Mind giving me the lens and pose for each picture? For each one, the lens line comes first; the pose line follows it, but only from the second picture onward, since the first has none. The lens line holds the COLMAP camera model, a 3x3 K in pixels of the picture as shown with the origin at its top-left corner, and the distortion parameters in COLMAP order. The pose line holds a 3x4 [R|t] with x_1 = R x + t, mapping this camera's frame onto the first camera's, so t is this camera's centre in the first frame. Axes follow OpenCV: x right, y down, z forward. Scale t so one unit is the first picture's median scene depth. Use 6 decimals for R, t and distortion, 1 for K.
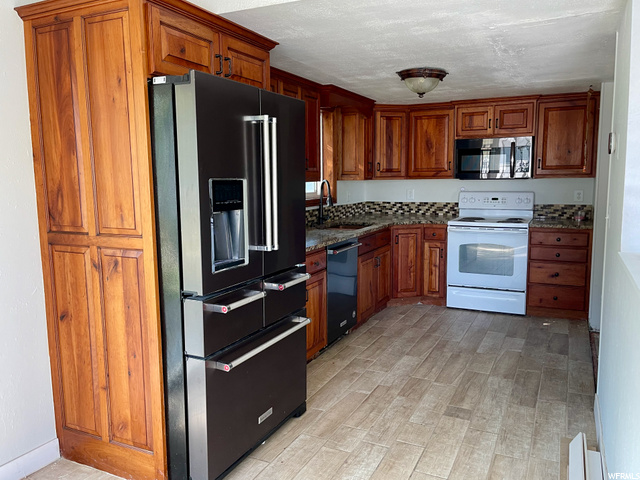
lens RADIAL K [[501.4, 0, 320.0], [0, 501.4, 240.0], [0, 0, 1]] dist [0.008406, -0.000255]
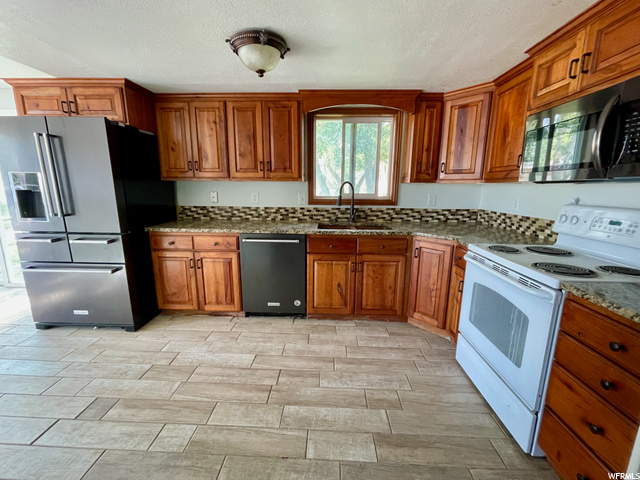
lens RADIAL K [[271.0, 0, 320.0], [0, 271.0, 240.0], [0, 0, 1]] dist [-0.001625, -0.000073]
pose [[0.408685, 0.192097, -0.892230, 0.519389], [-0.130101, 0.979877, 0.151375, -0.074403], [0.903355, 0.054215, 0.425453, 0.682278]]
